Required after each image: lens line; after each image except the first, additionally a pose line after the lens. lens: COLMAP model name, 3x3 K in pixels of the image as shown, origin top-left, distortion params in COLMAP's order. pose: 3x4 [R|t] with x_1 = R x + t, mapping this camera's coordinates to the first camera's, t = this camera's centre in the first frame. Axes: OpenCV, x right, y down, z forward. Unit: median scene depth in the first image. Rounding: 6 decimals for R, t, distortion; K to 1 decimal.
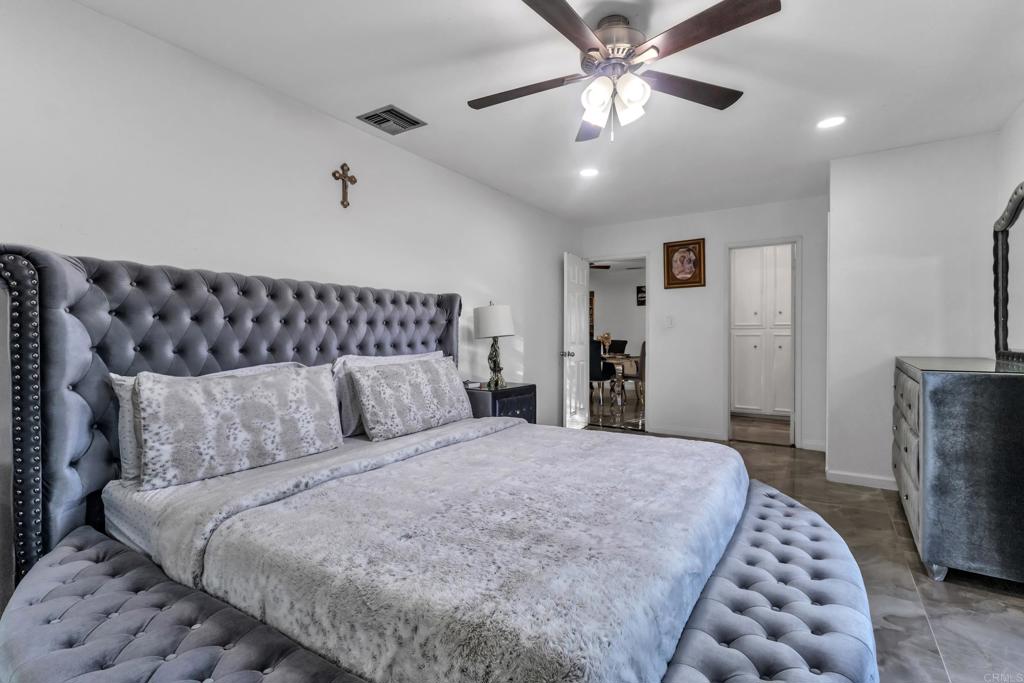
lens RADIAL K [[478.0, 0, 513.6], [0, 478.0, 339.1], [0, 0, 1]] dist [-0.000504, 0.002242]
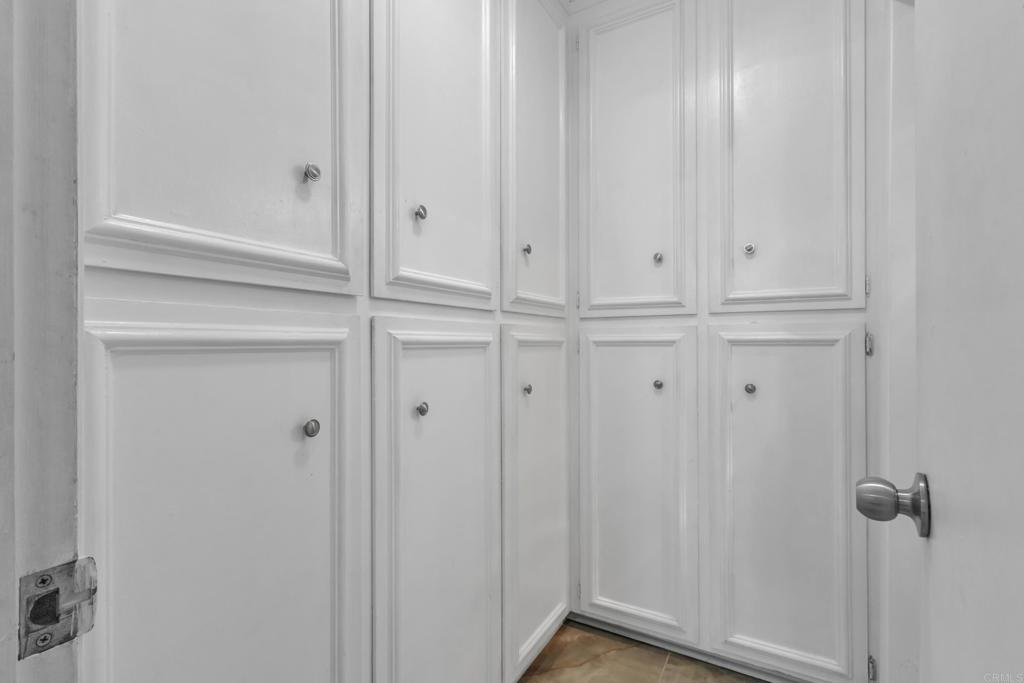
lens RADIAL K [[478.0, 0, 511.1], [0, 478.0, 342.0], [0, 0, 1]] dist [-0.000504, 0.002242]
pose [[0.996053, 0.001102, 0.088754, 0.403513], [-0.000212, 0.999950, -0.010033, -0.005177], [-0.088760, 0.009975, 0.996003, 0.747159]]
